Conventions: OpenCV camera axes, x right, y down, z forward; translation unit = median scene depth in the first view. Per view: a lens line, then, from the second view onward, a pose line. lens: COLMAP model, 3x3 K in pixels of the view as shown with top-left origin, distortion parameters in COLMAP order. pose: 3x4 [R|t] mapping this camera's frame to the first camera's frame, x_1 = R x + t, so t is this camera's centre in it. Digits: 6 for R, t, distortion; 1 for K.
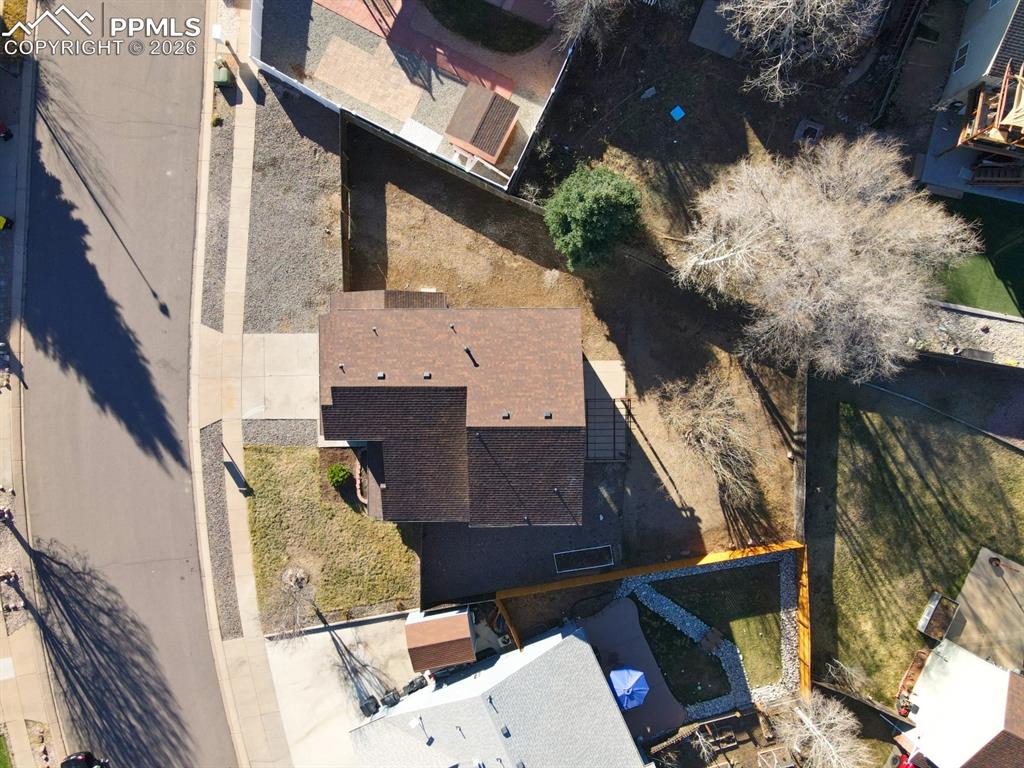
lens RADIAL K [[754.3, 0, 507.2], [0, 754.3, 382.2], [0, 0, 1]] dist [0.010948, 0.007607]
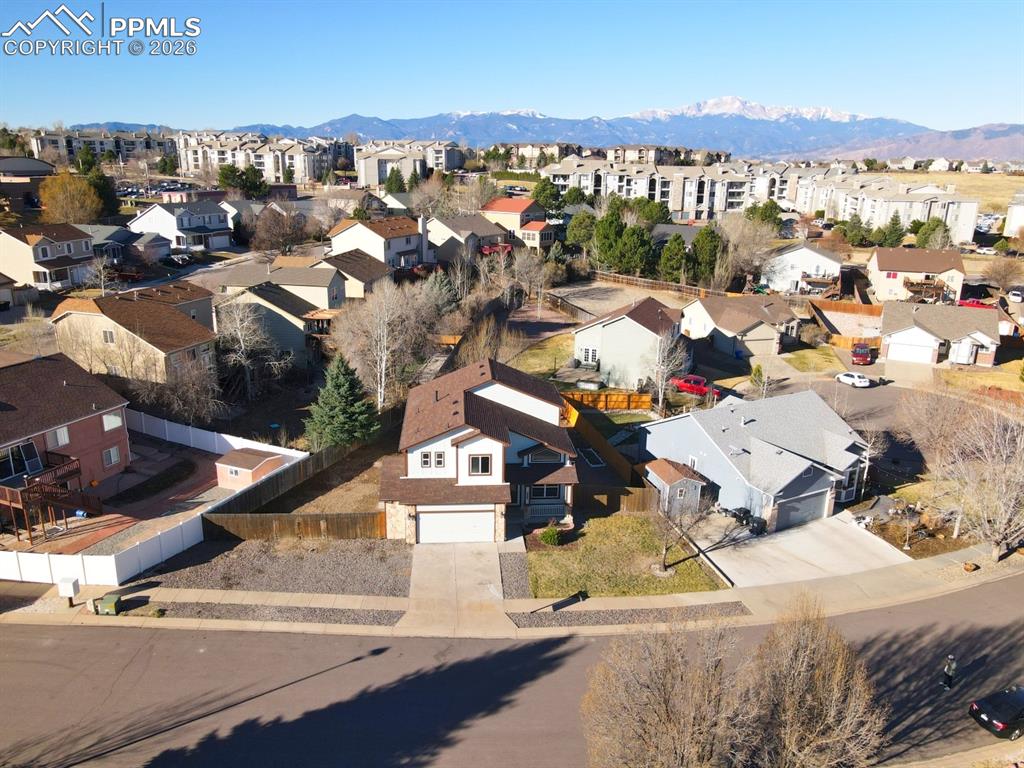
lens RADIAL K [[754.3, 0, 507.2], [0, 754.3, 382.2], [0, 0, 1]] dist [0.010948, 0.007607]
pose [[-0.073387, -0.277236, 0.957995, -1.149395], [0.997188, -0.005750, 0.074726, -0.016063], [-0.015208, 0.960785, 0.276879, 0.501045]]
